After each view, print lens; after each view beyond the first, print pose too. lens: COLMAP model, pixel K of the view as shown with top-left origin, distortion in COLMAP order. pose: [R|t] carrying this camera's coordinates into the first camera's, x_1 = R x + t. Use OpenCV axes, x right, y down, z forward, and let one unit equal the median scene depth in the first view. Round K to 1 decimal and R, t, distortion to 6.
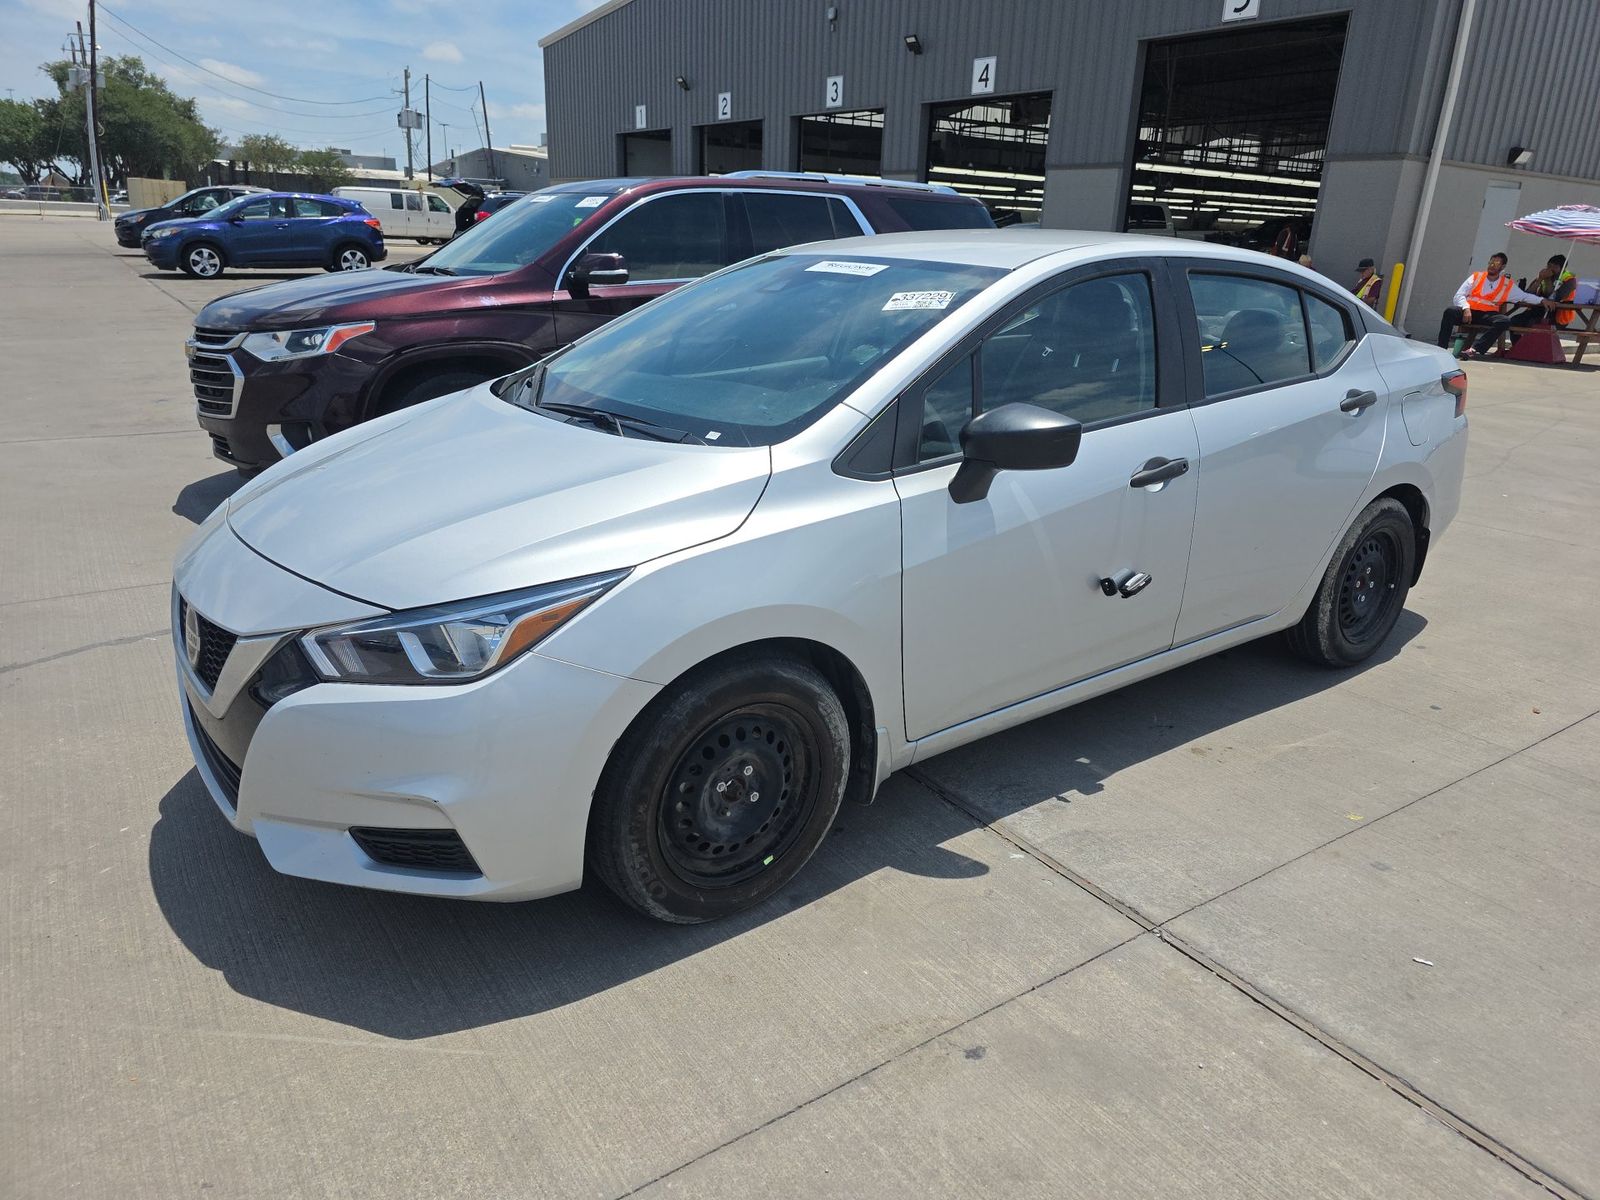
lens RADIAL K [[1126.3, 0, 800.0], [0, 1126.3, 600.0], [0, 0, 1]] dist [0.064477, -0.046467]
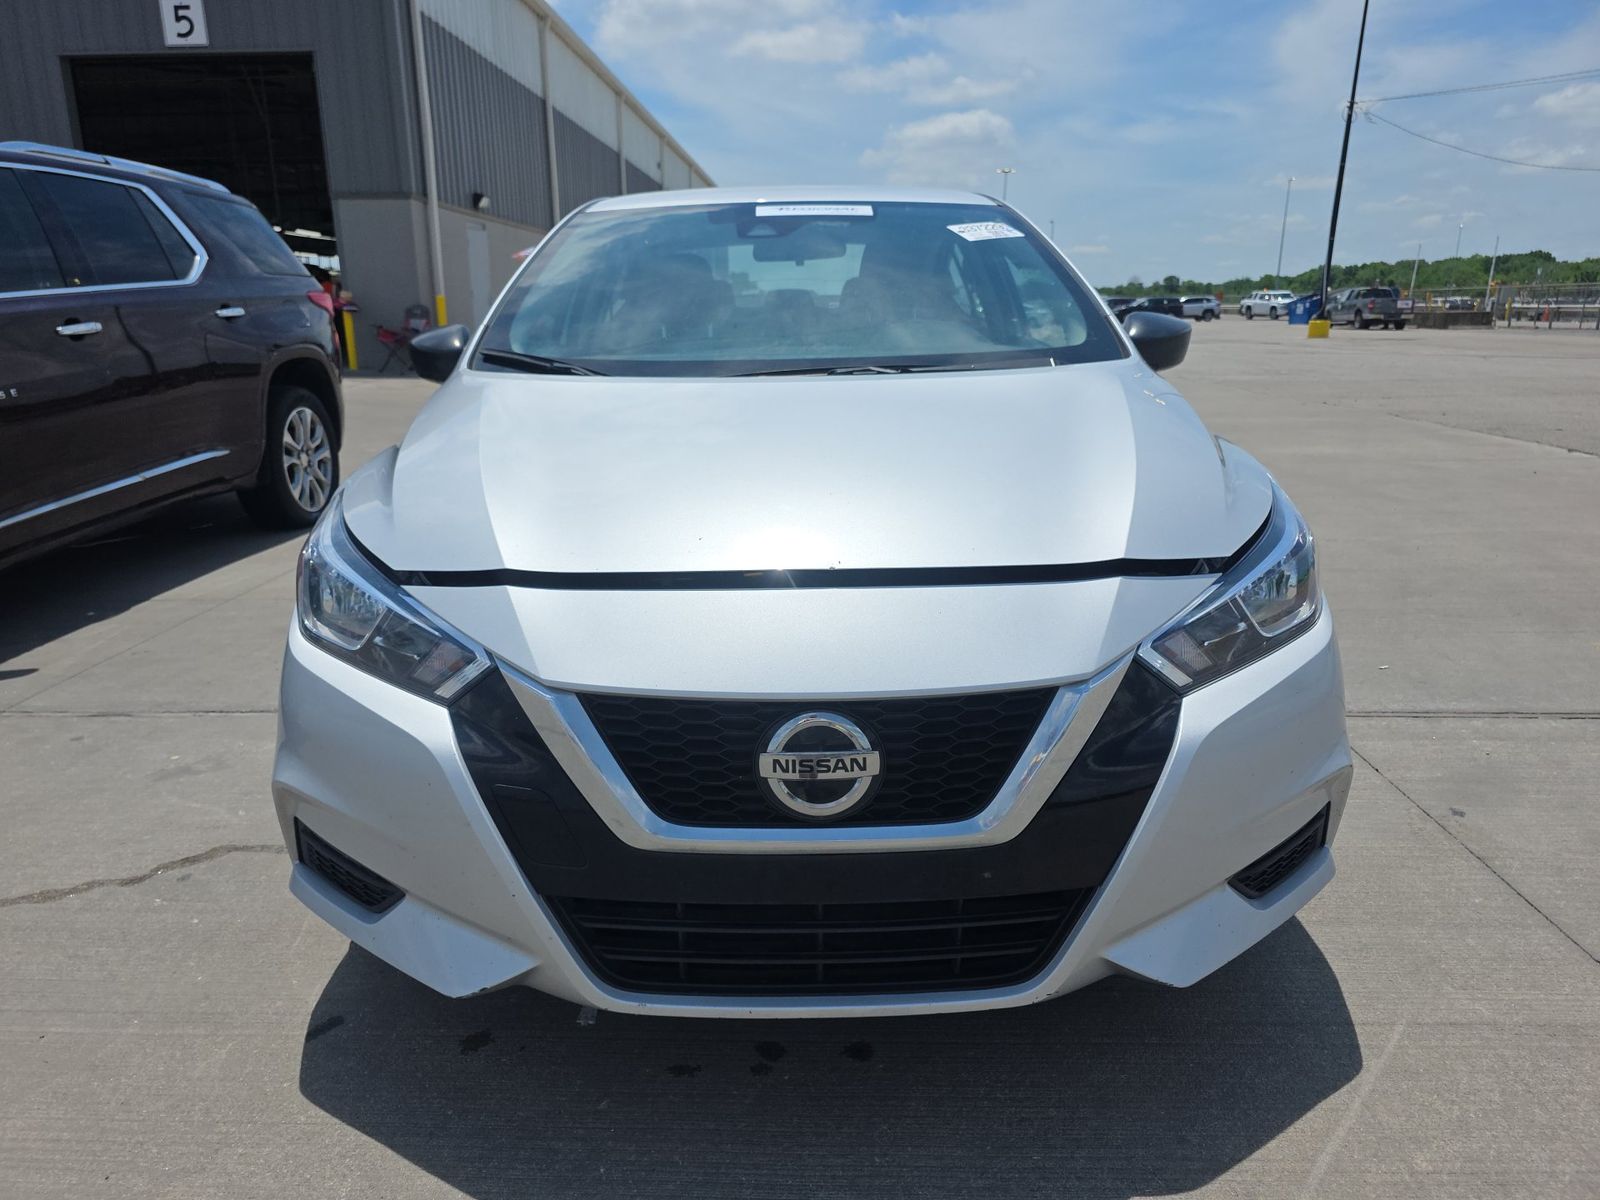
lens RADIAL K [[1126.3, 0, 800.0], [0, 1126.3, 600.0], [0, 0, 1]] dist [0.064477, -0.046467]
pose [[0.581145, -0.248126, 0.775051, -0.366937], [0.284462, 0.954244, 0.092199, -0.040983], [-0.762464, 0.166891, 0.625136, 0.237202]]
